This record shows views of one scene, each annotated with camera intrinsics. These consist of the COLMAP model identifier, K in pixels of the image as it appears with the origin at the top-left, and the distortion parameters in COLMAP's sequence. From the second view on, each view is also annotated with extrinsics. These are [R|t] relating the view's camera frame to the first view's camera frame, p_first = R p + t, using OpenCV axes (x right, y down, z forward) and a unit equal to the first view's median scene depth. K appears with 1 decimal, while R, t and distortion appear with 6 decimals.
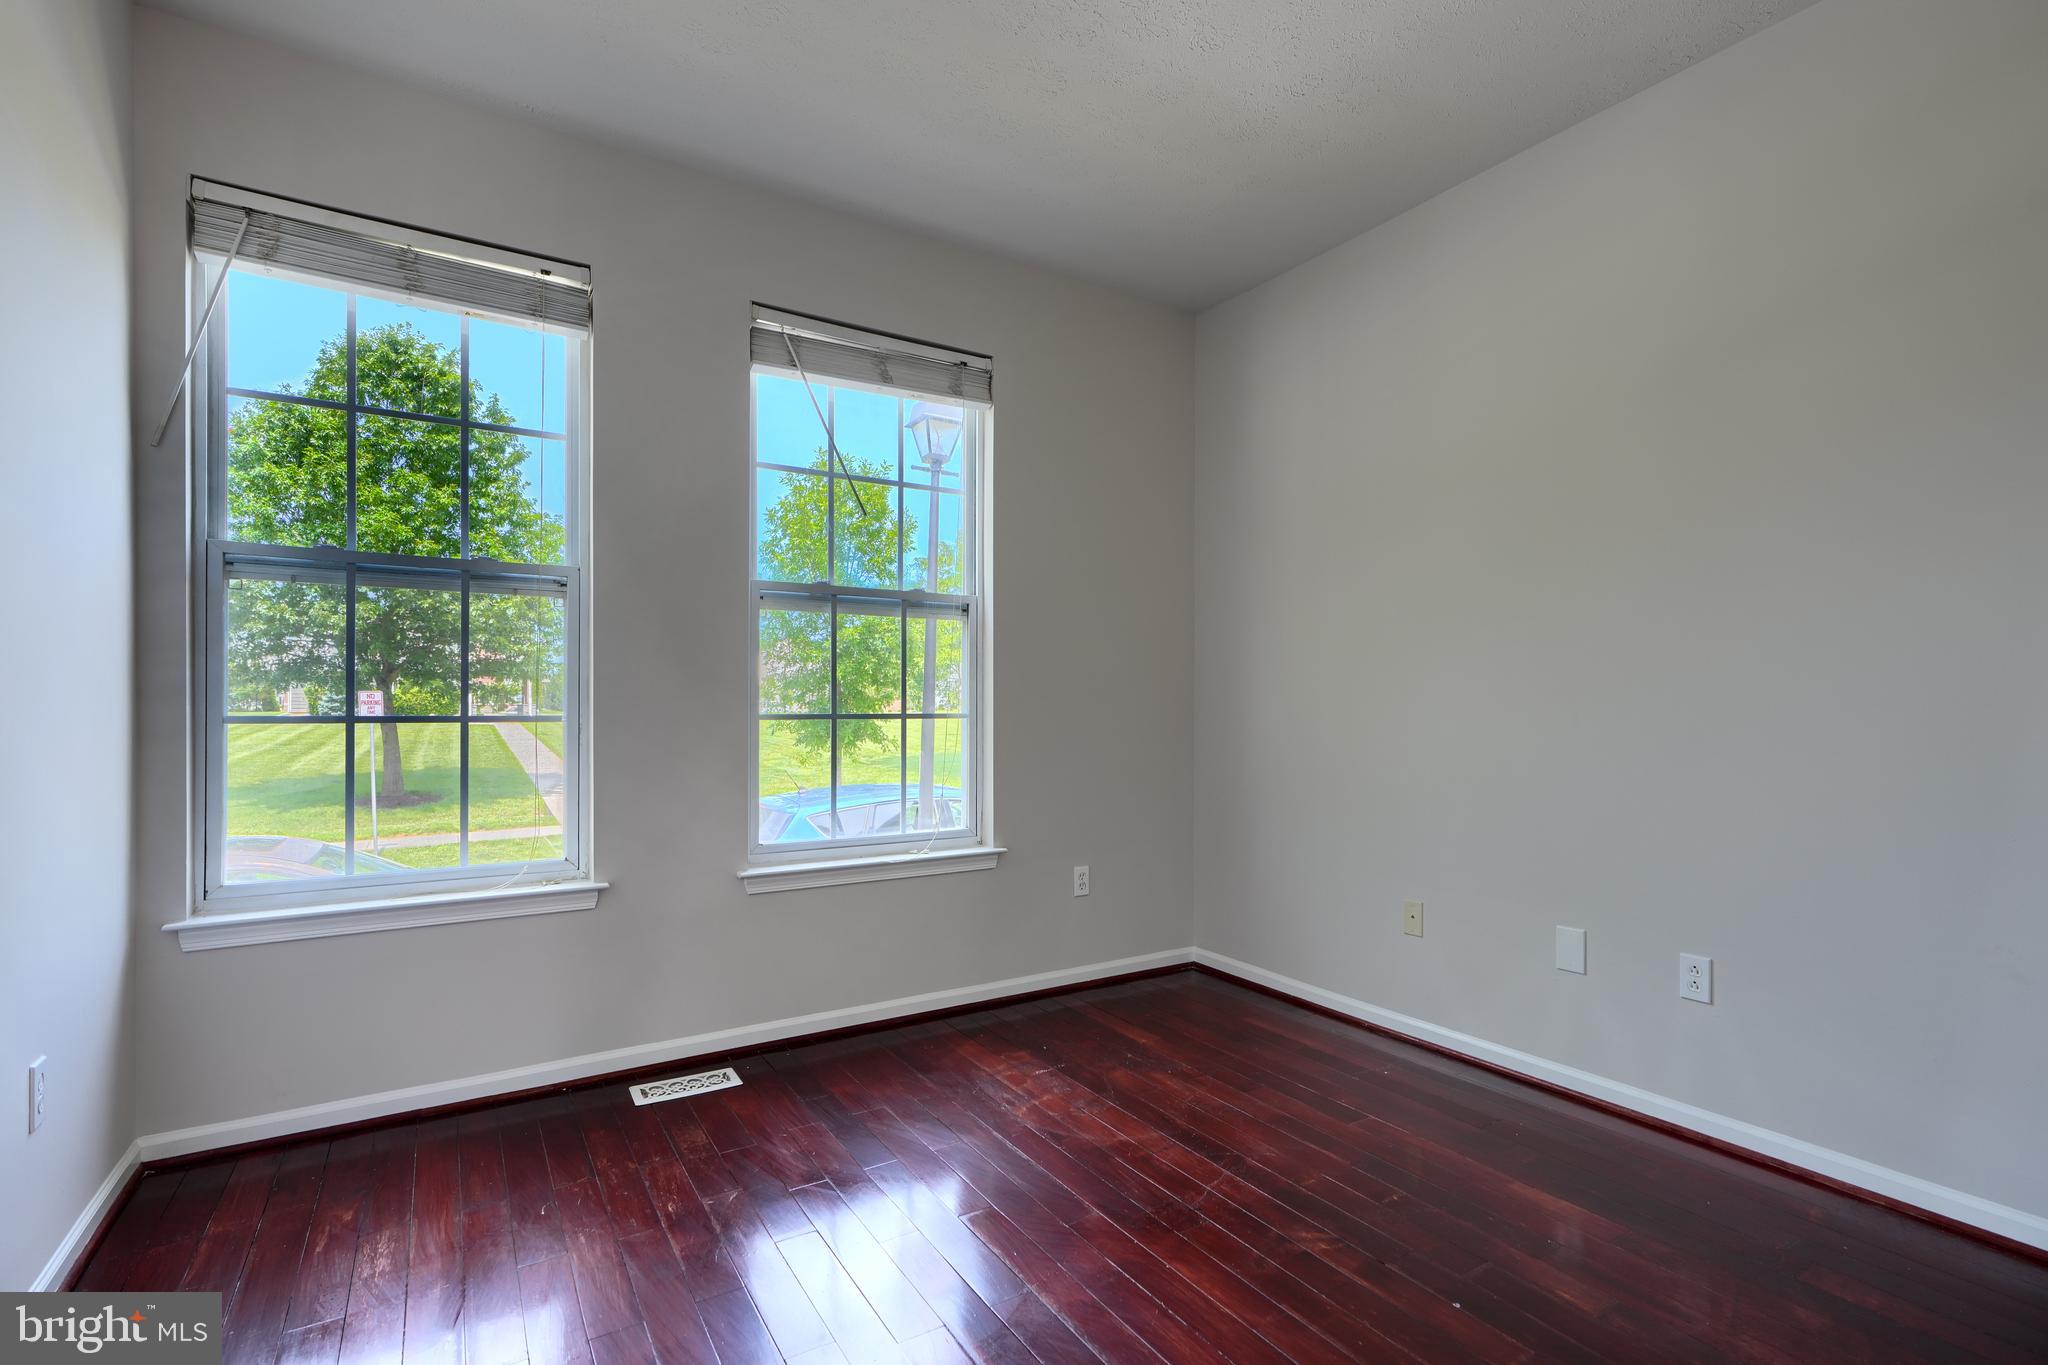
lens RADIAL K [[924.9, 0, 1007.7], [0, 924.9, 698.2], [0, 0, 1]] dist [0.003710, 0.000000]
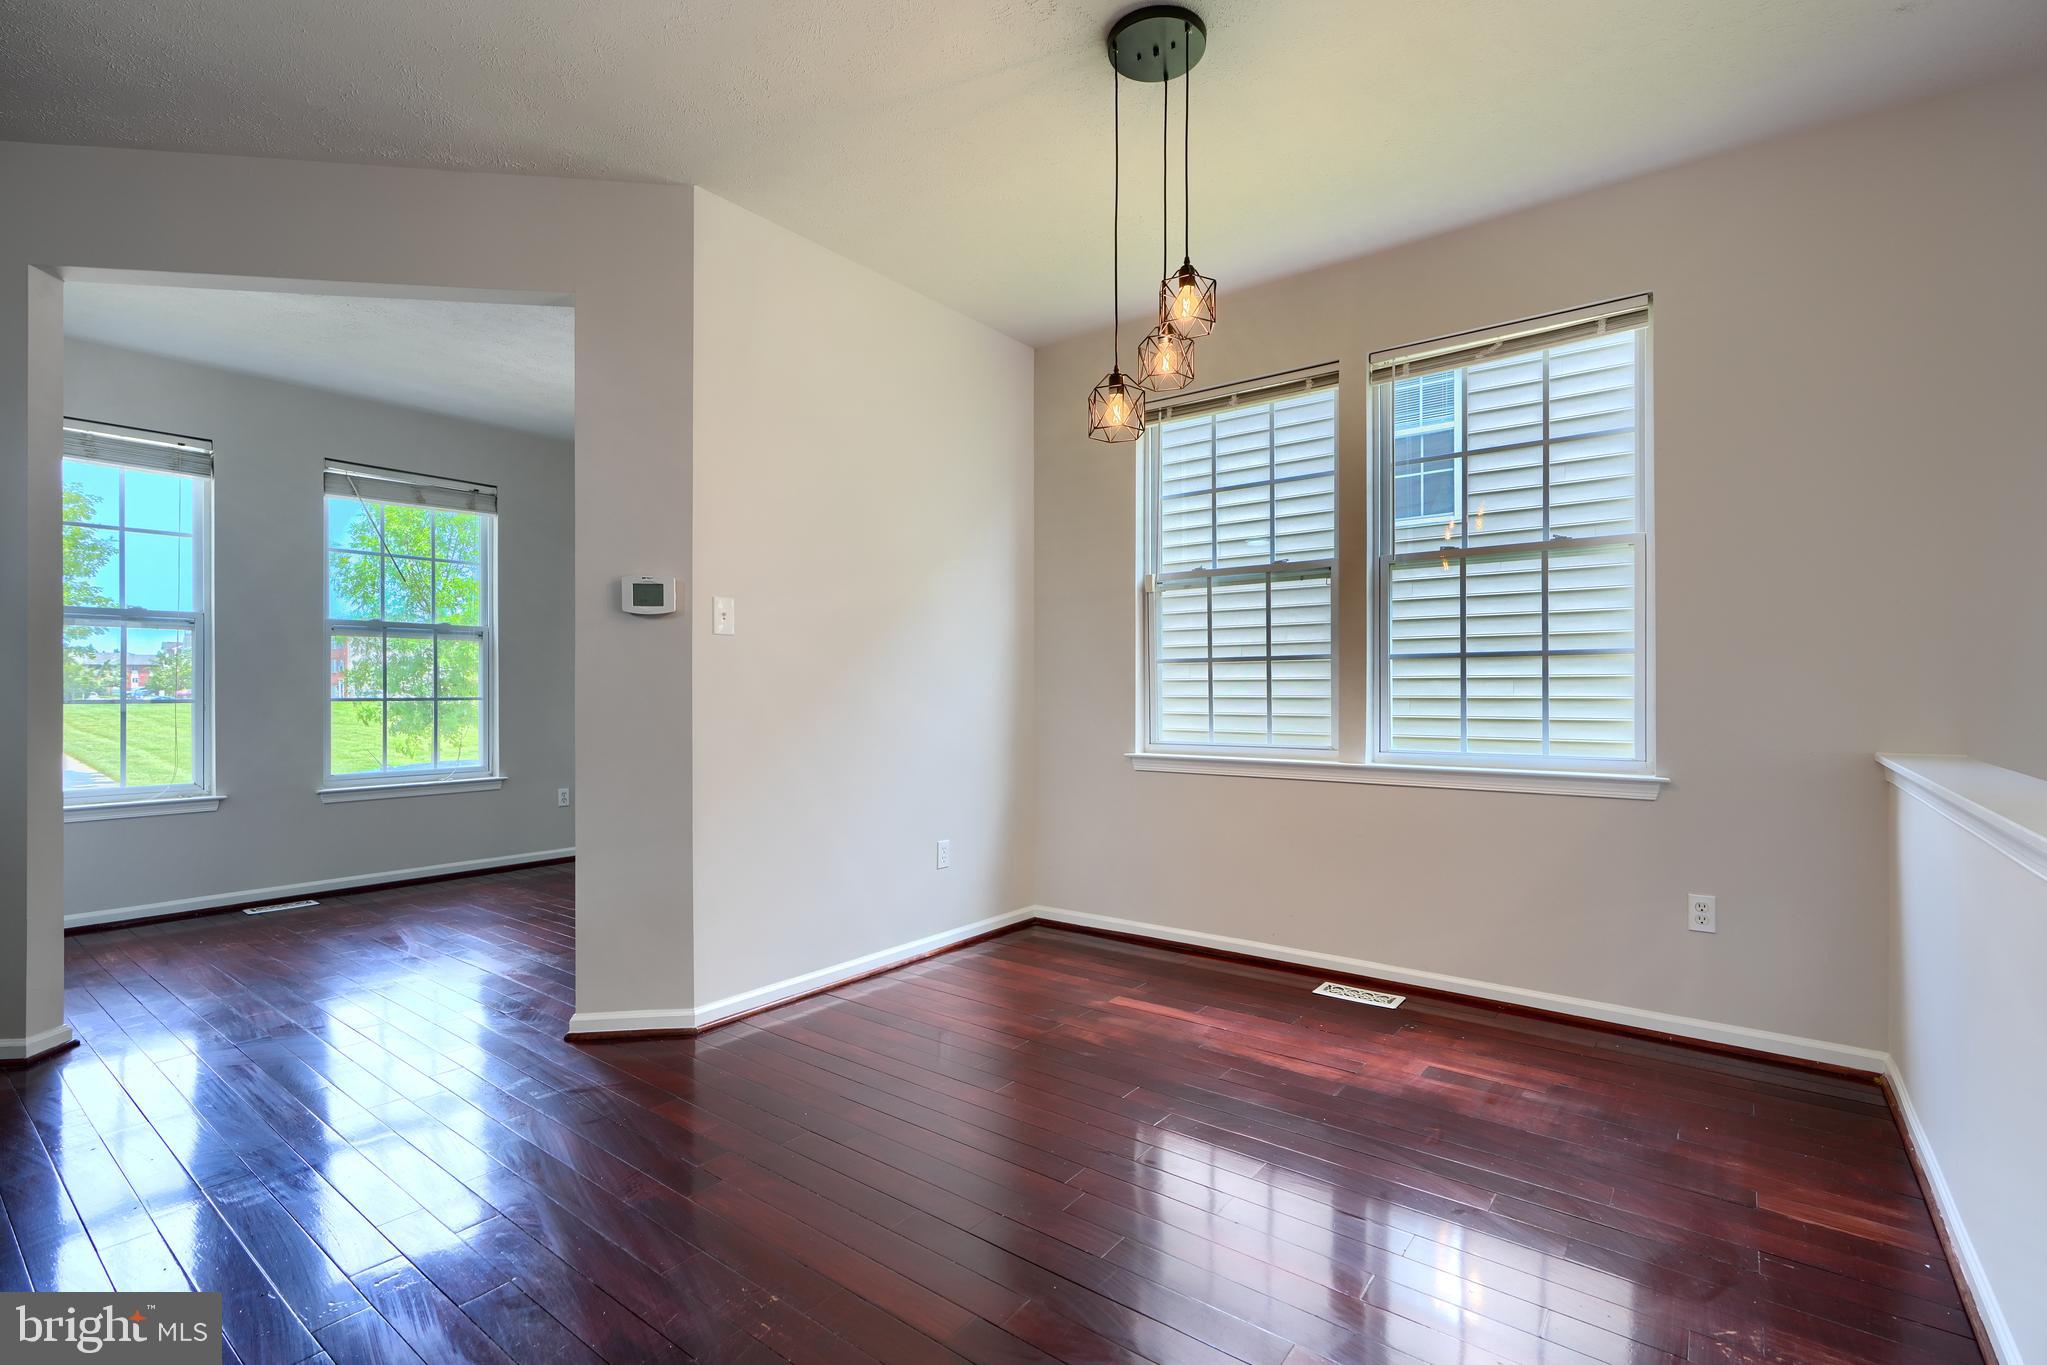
lens RADIAL K [[924.4, 0, 1025.3], [0, 924.4, 693.1], [0, 0, 1]] dist [0.003710, 0.000000]
pose [[0.930234, -0.000759, 0.366966, 0.279970], [-0.003857, 0.999922, 0.011846, -0.016045], [-0.366946, -0.012435, 0.930159, -1.003754]]
